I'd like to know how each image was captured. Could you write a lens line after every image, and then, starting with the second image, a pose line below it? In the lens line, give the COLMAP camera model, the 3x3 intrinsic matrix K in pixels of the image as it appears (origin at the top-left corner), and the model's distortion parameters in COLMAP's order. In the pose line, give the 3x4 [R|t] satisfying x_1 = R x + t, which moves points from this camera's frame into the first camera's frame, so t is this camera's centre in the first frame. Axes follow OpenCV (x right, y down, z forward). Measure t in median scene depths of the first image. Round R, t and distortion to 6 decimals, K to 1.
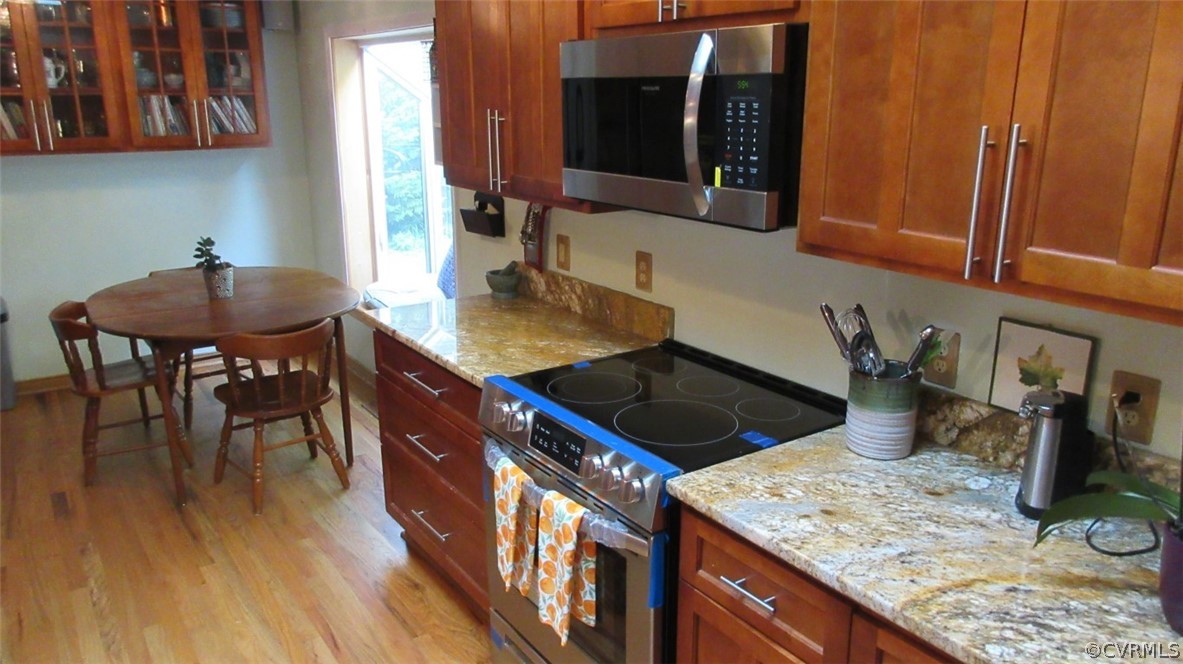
lens RADIAL K [[886.8, 0, 591.5], [0, 886.8, 333.4], [0, 0, 1]] dist [0.000620, 0.000203]
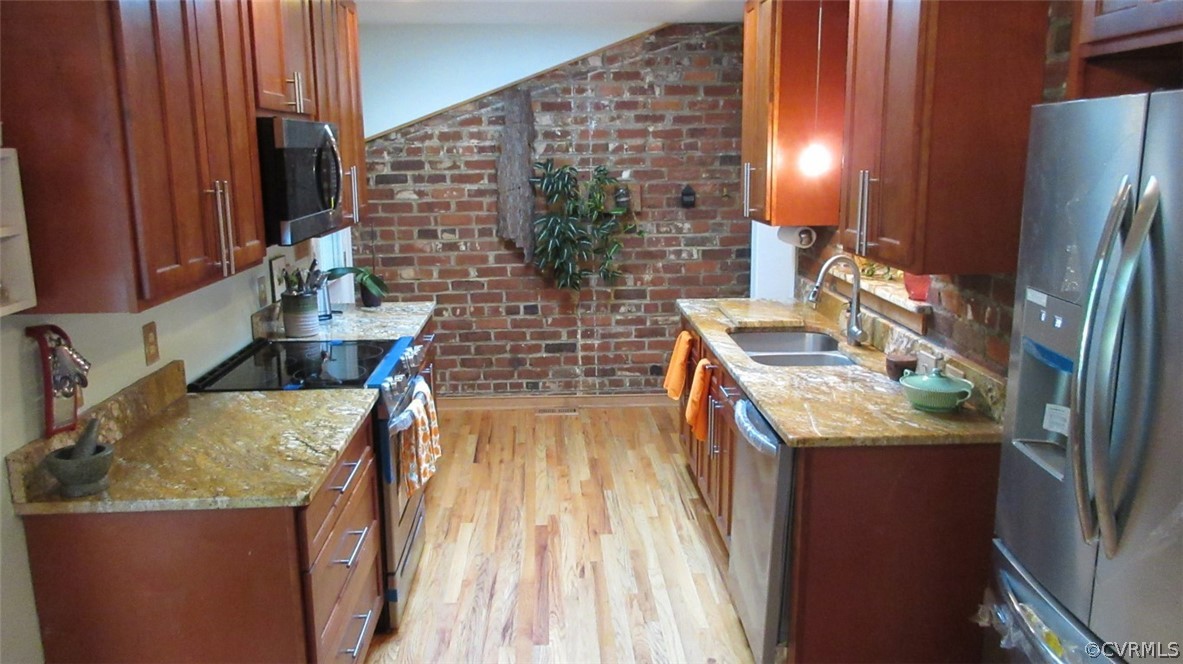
lens RADIAL K [[886.8, 0, 591.5], [0, 886.8, 330.0], [0, 0, 1]] dist [0.000620, 0.000203]
pose [[-0.852758, -0.094683, 0.513653, -0.878742], [0.152596, 0.895361, 0.418382, -0.430366], [-0.499519, 0.435160, -0.749077, 1.544041]]
